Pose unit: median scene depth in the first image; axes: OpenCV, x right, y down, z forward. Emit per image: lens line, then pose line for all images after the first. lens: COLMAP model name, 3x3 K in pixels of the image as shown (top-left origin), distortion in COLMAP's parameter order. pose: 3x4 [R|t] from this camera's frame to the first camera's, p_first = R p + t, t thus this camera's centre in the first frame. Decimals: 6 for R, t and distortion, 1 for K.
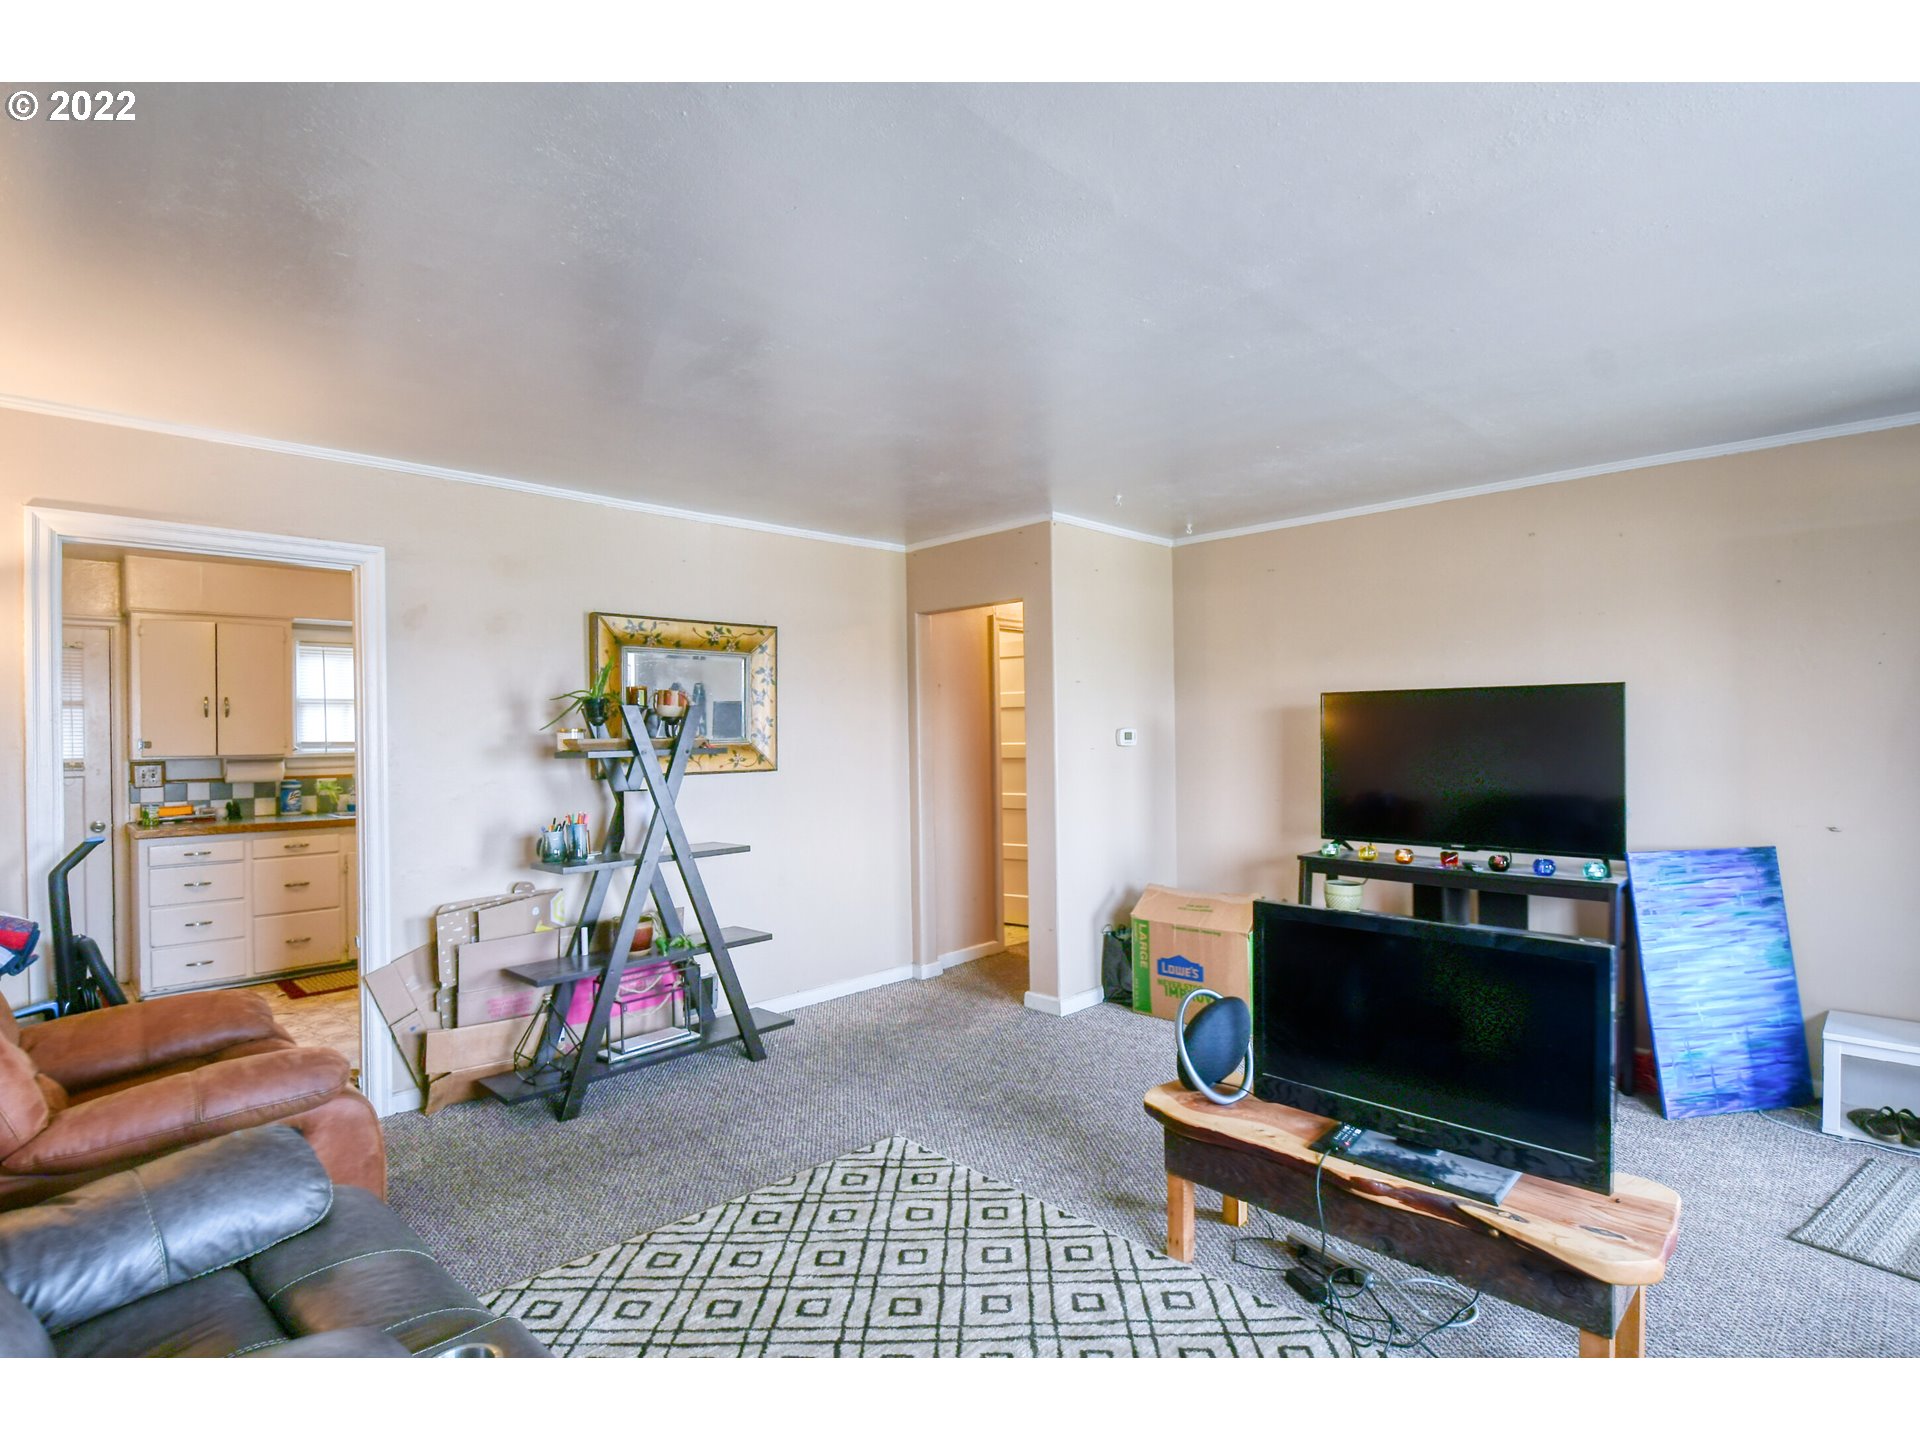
lens RADIAL K [[927.8, 0, 968.3], [0, 927.8, 731.7], [0, 0, 1]] dist [-0.026321, -0.000448]
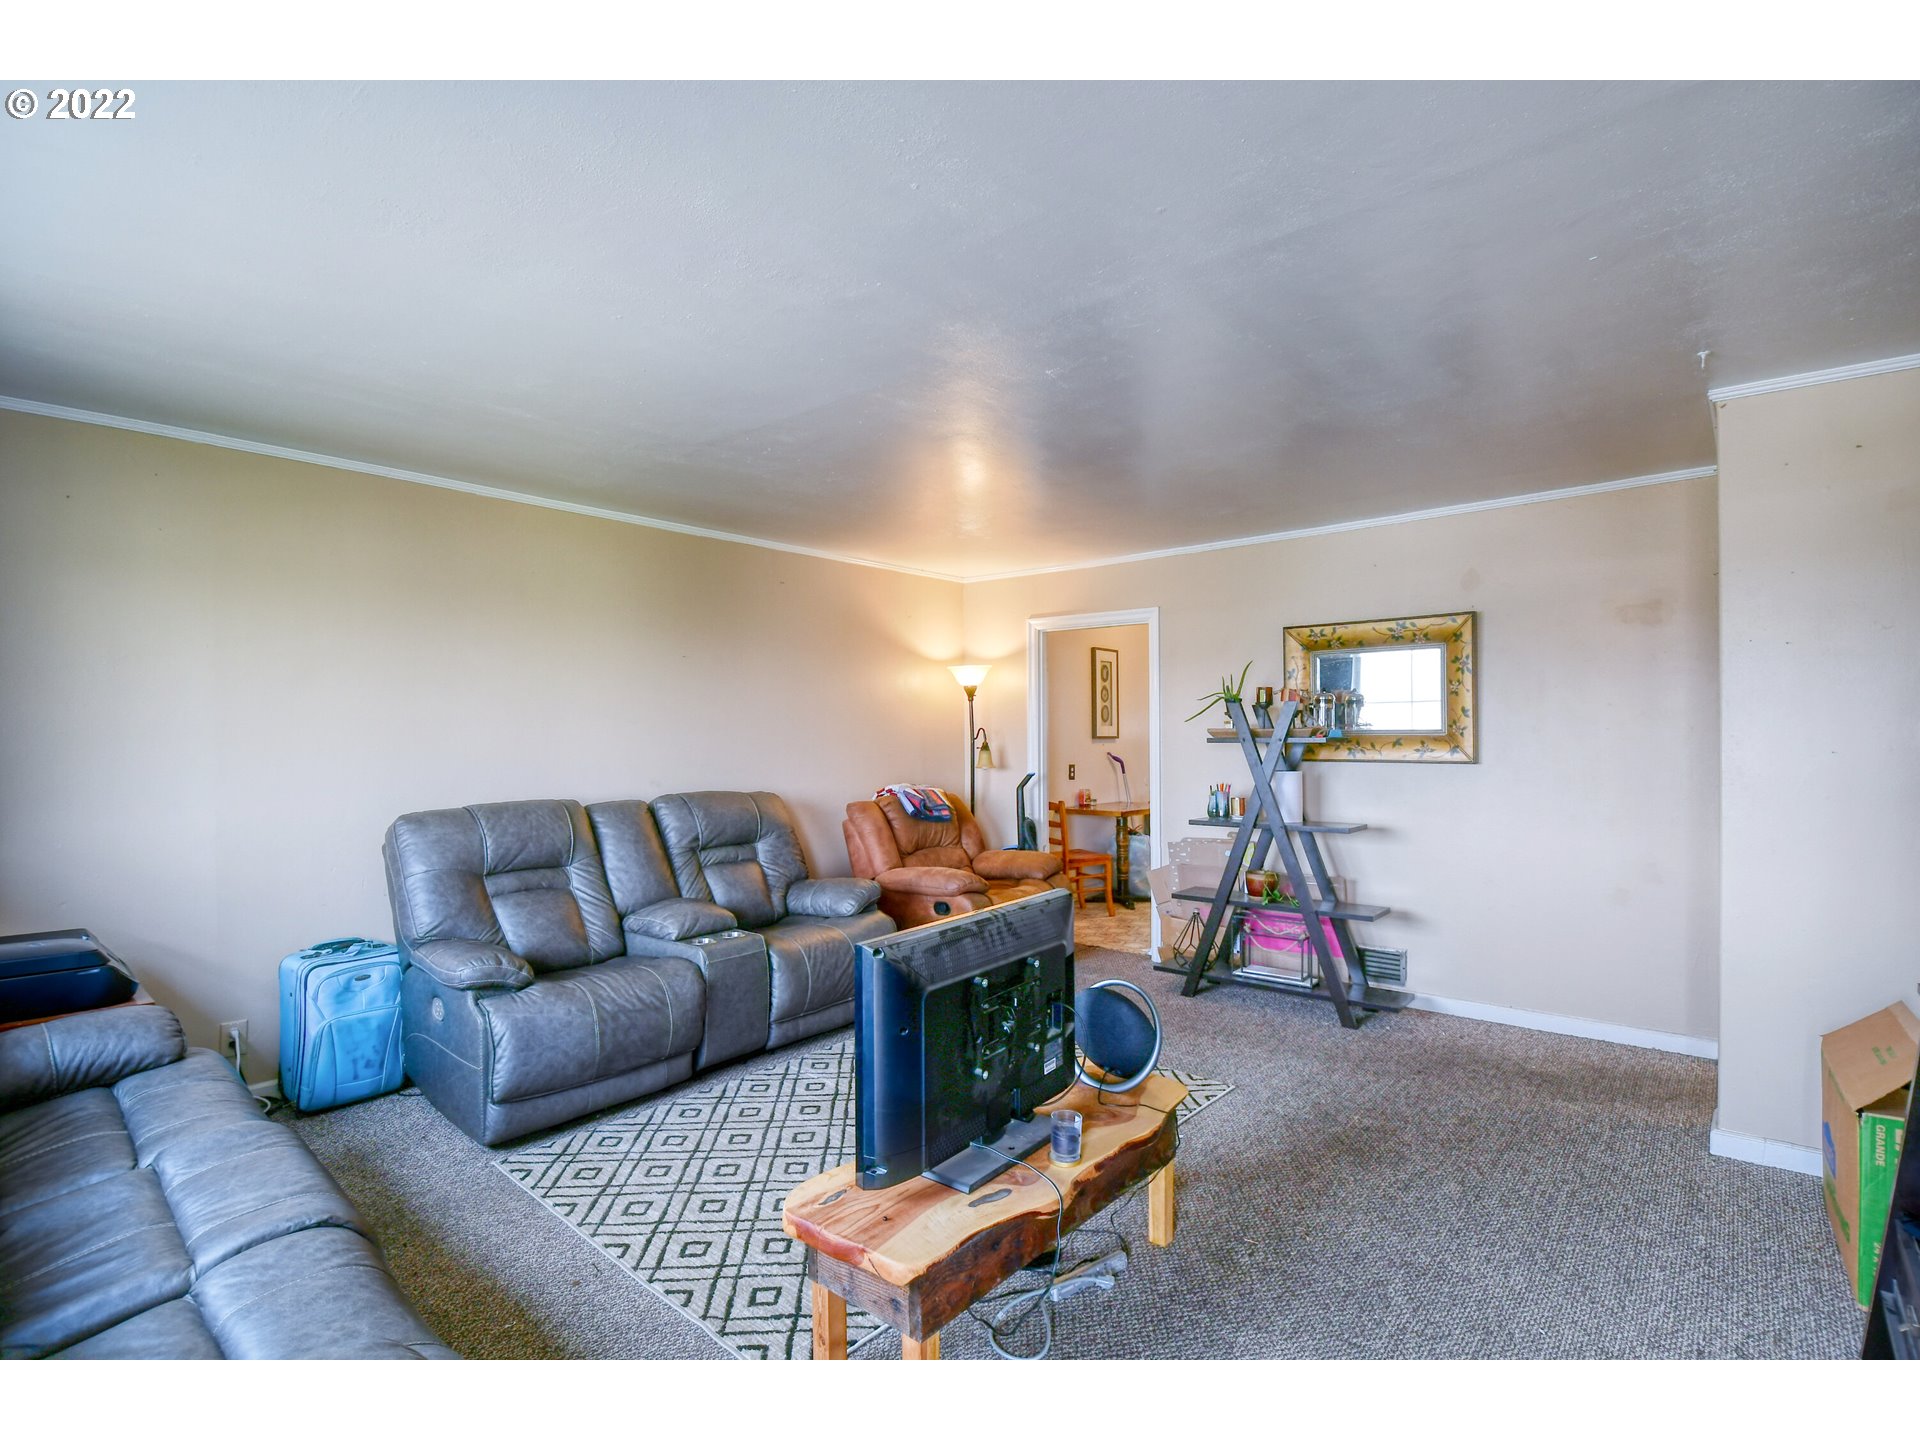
lens RADIAL K [[927.8, 0, 968.3], [0, 927.8, 731.7], [0, 0, 1]] dist [-0.026321, -0.000448]
pose [[0.046559, 0.014235, -0.998814, 0.806346], [0.005818, 0.999878, 0.014521, -0.007971], [0.998899, -0.006487, 0.046471, 0.498299]]
